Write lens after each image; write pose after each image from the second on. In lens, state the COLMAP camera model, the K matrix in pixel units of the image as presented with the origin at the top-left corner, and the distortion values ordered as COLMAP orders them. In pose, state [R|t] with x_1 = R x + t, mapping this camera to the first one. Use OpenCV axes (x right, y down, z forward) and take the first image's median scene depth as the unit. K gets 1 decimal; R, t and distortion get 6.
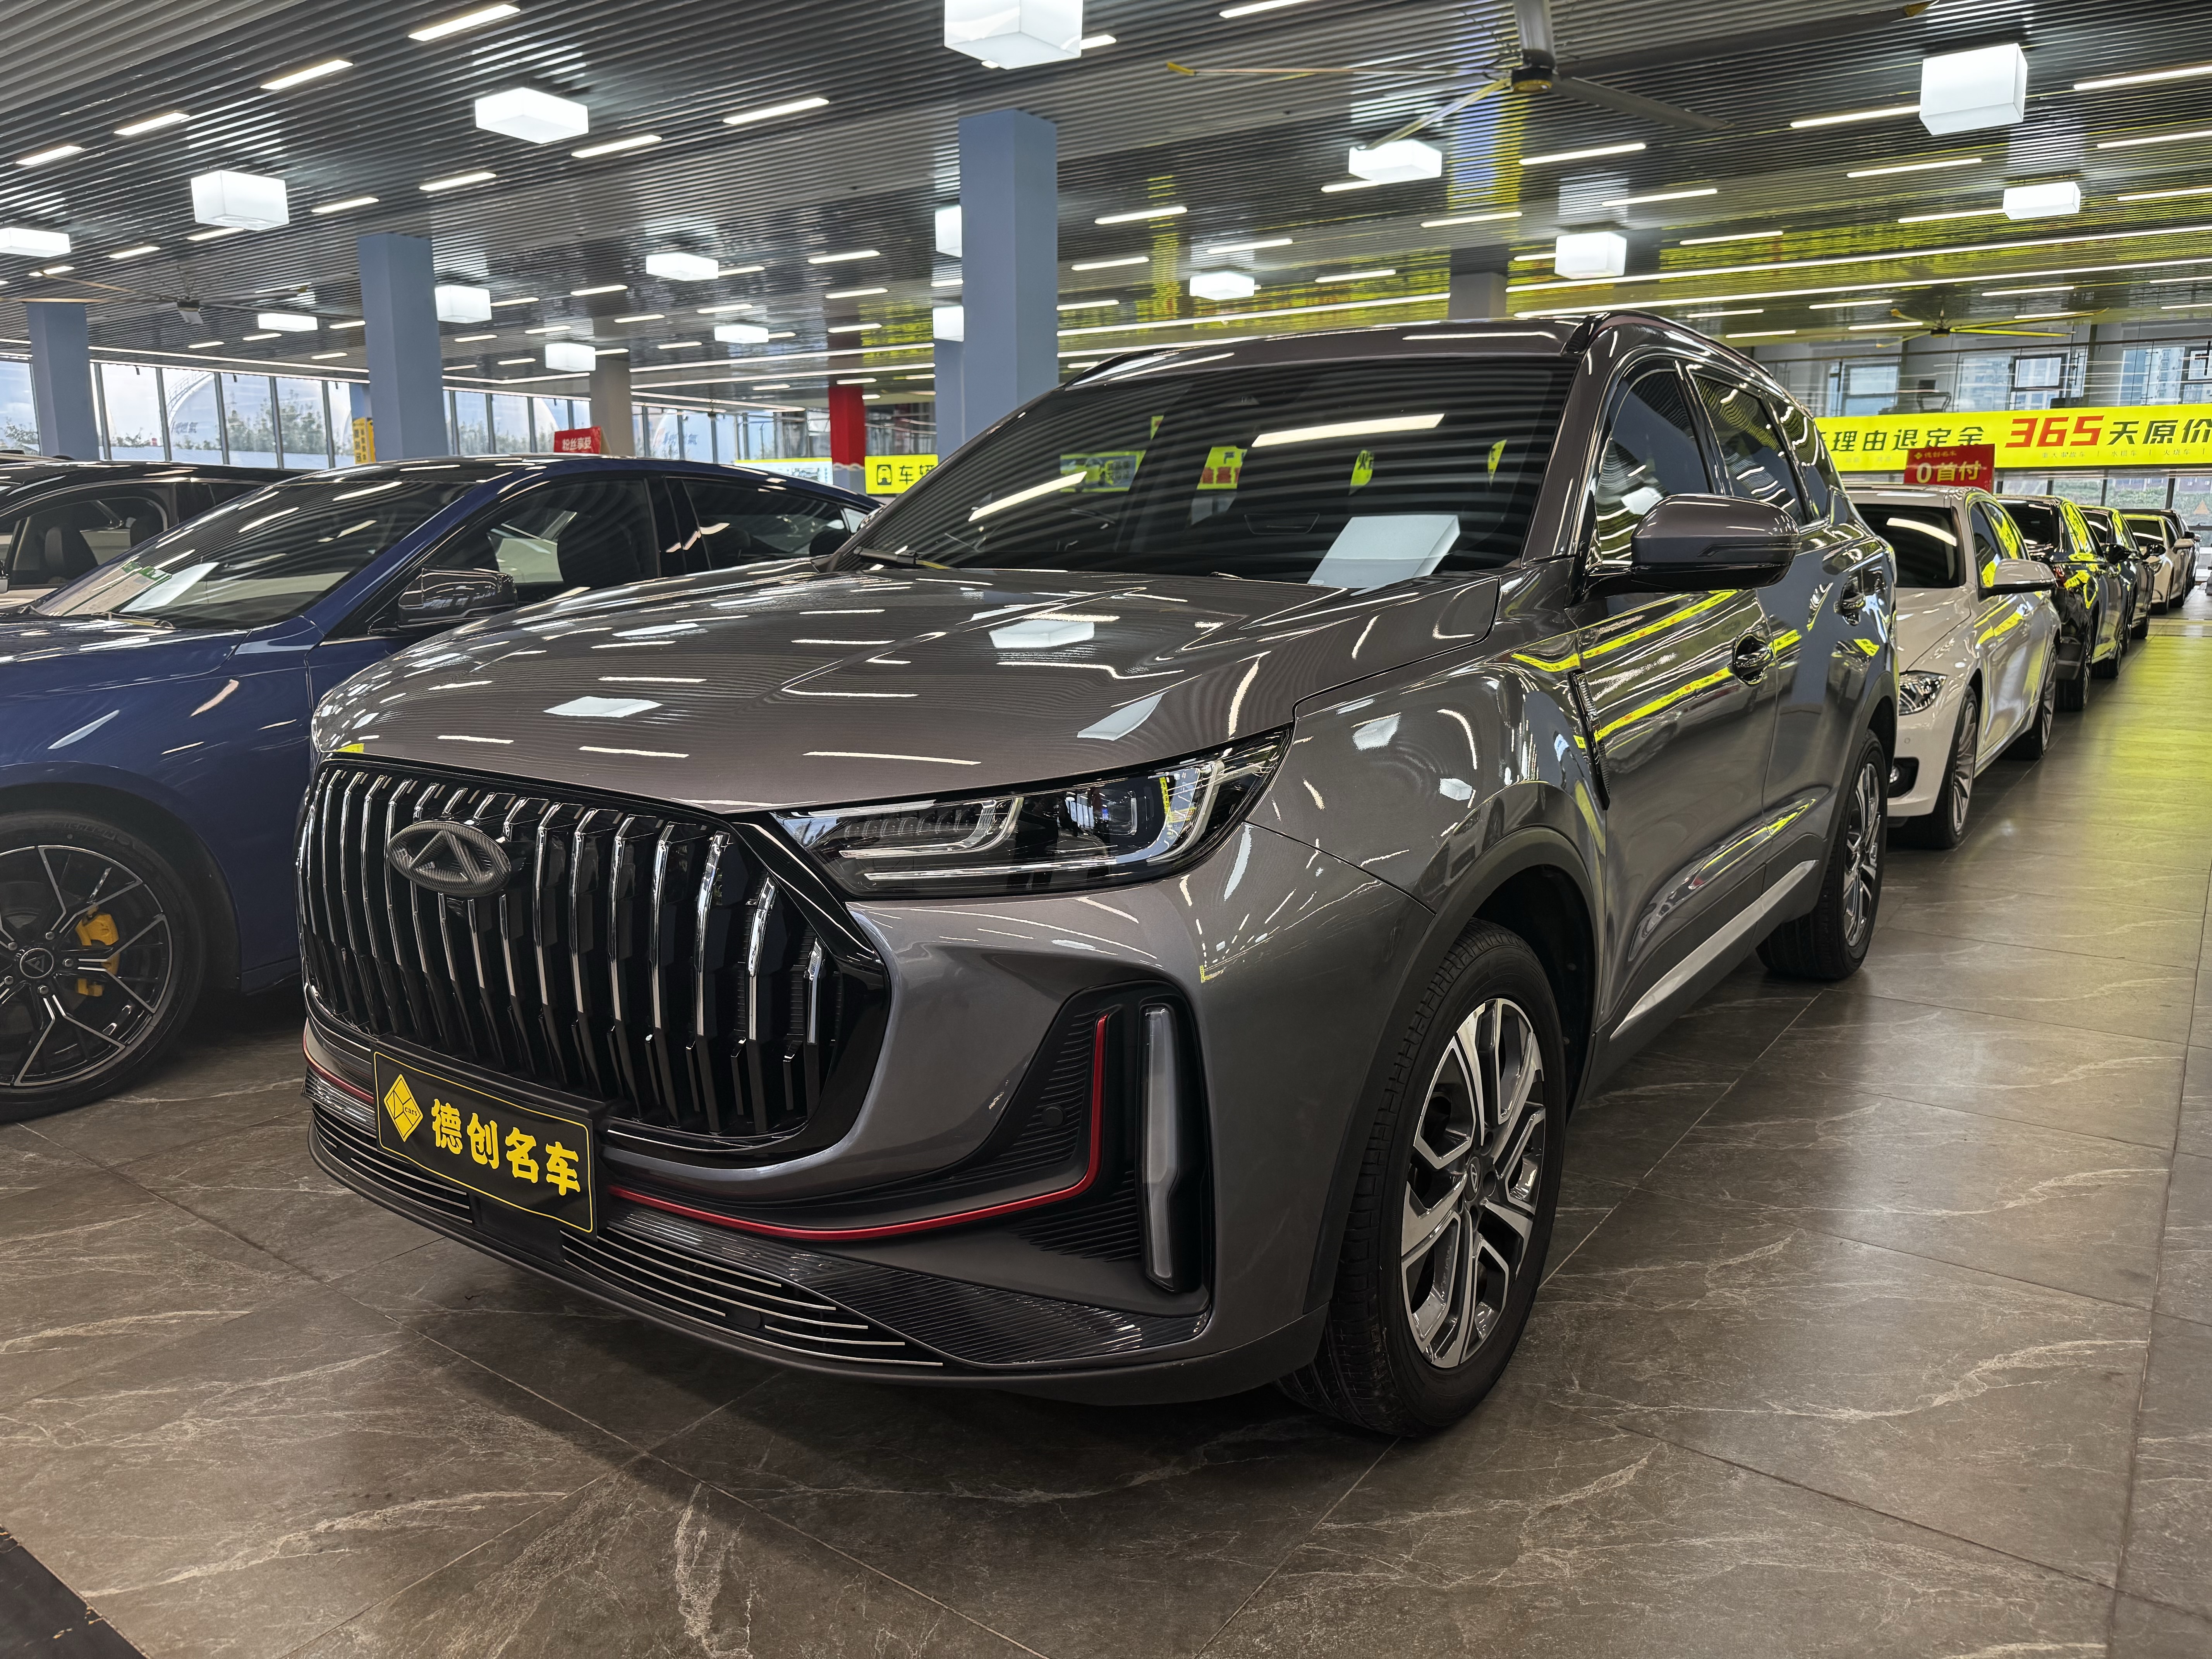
lens RADIAL K [[1602.5, 0, 1106.0], [0, 1602.5, 829.5], [0, 0, 1]] dist [0.001308, -0.001232]
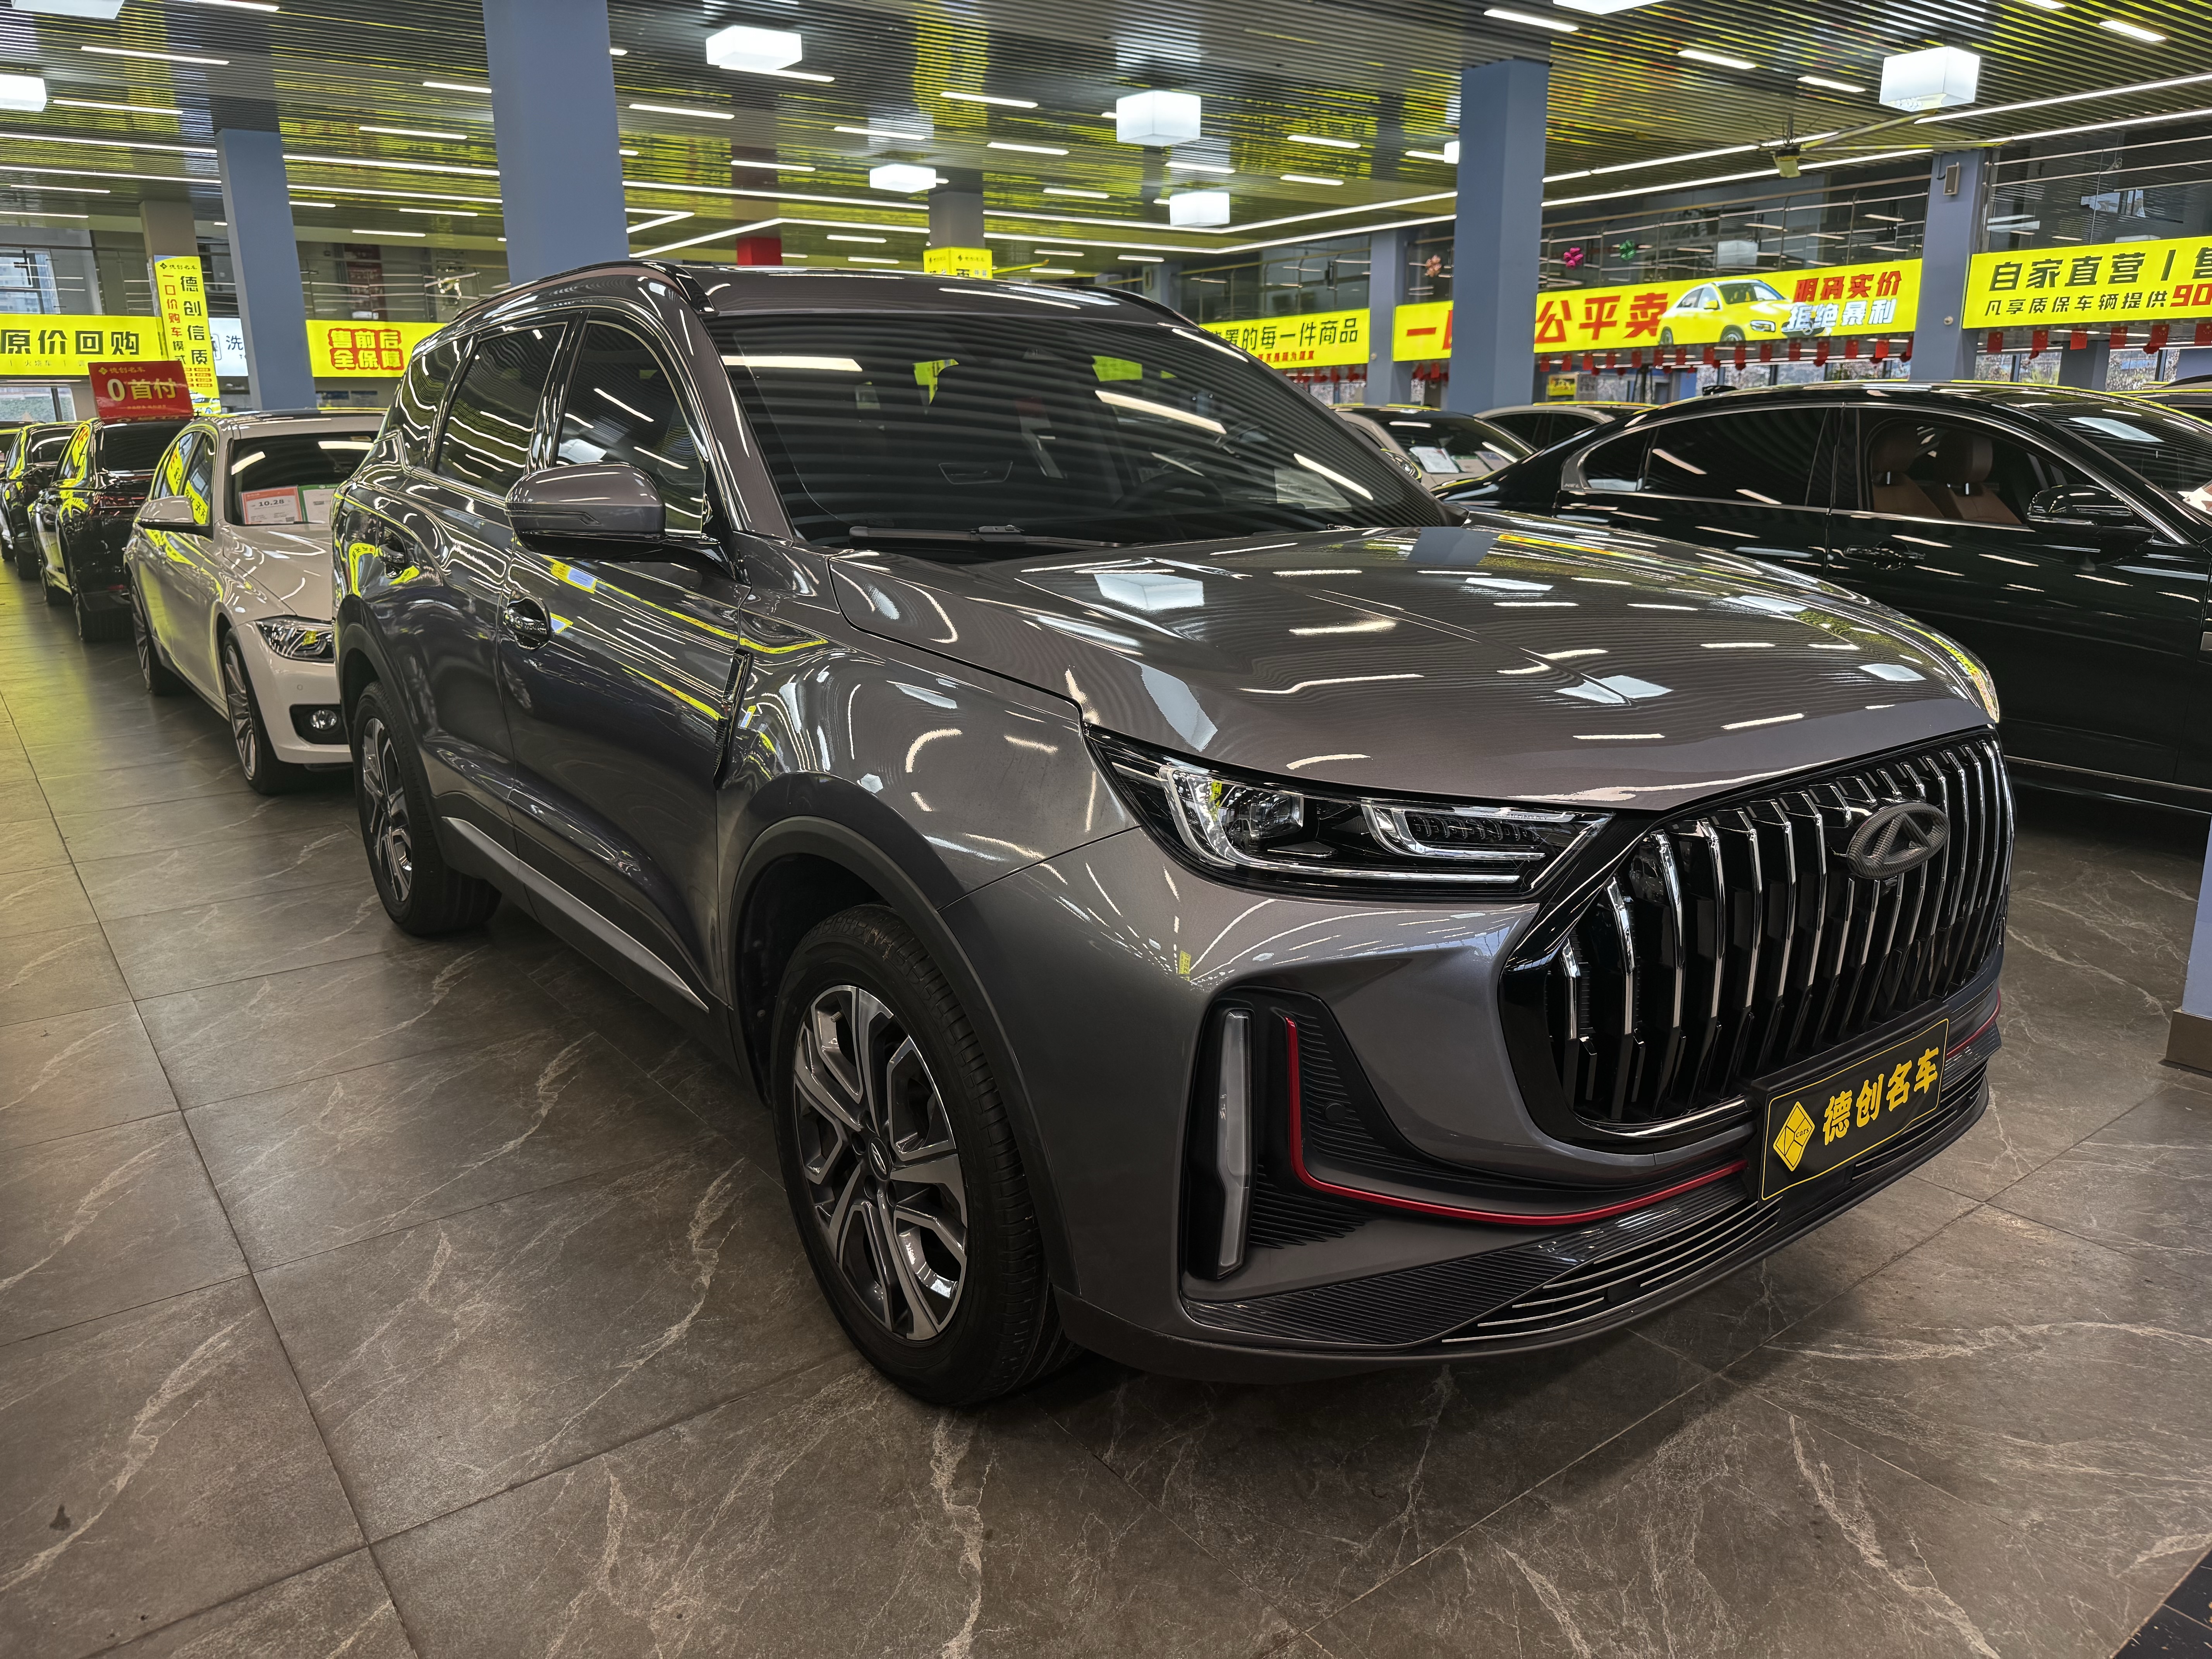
lens RADIAL K [[1576.0, 0, 1136.5], [0, 1576.0, 821.0], [0, 0, 1]] dist [0.002532, -0.004398]
pose [[0.285031, -0.241578, 0.927576, -1.280367], [0.190501, 0.962691, 0.192185, -0.241517], [-0.939397, 0.121926, 0.320418, 0.978766]]
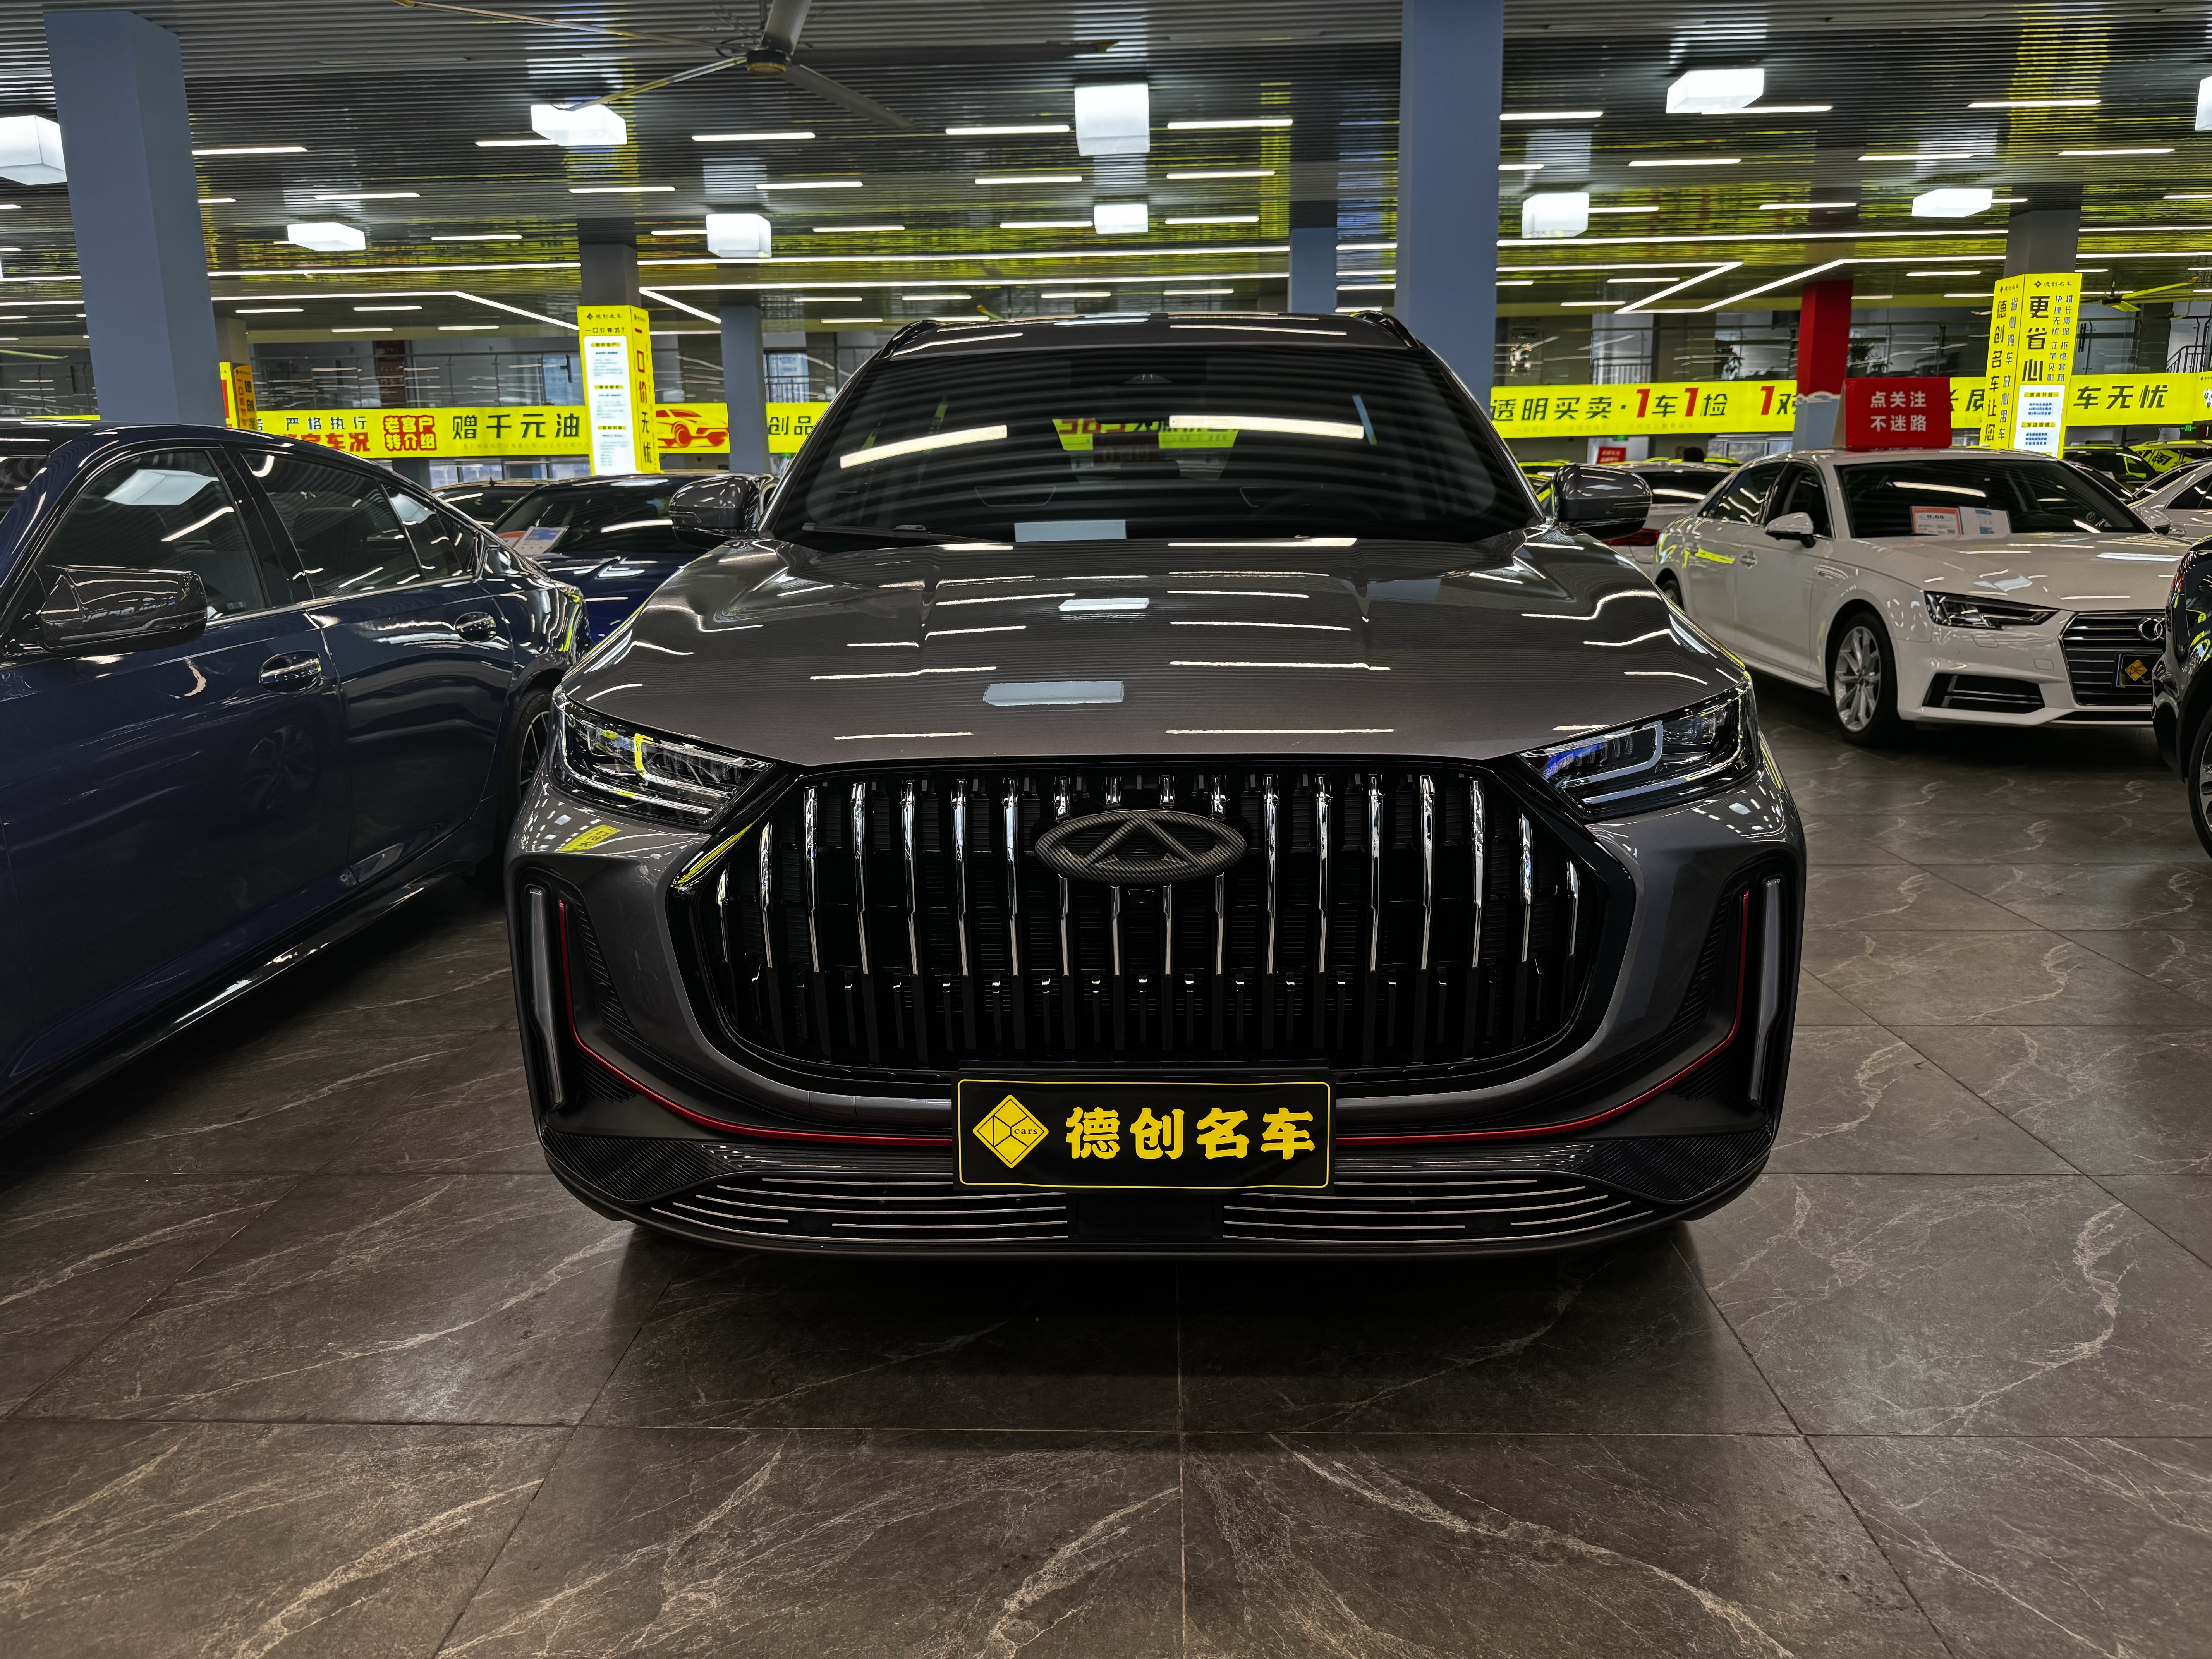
lens RADIAL K [[1598.1, 0, 1115.9], [0, 1598.1, 804.0], [0, 0, 1]] dist [0.030840, -0.034533]
pose [[0.830426, -0.119092, 0.544252, -0.811239], [0.119594, 0.992218, 0.034637, -0.034728], [-0.544142, 0.036326, 0.838206, 0.178812]]
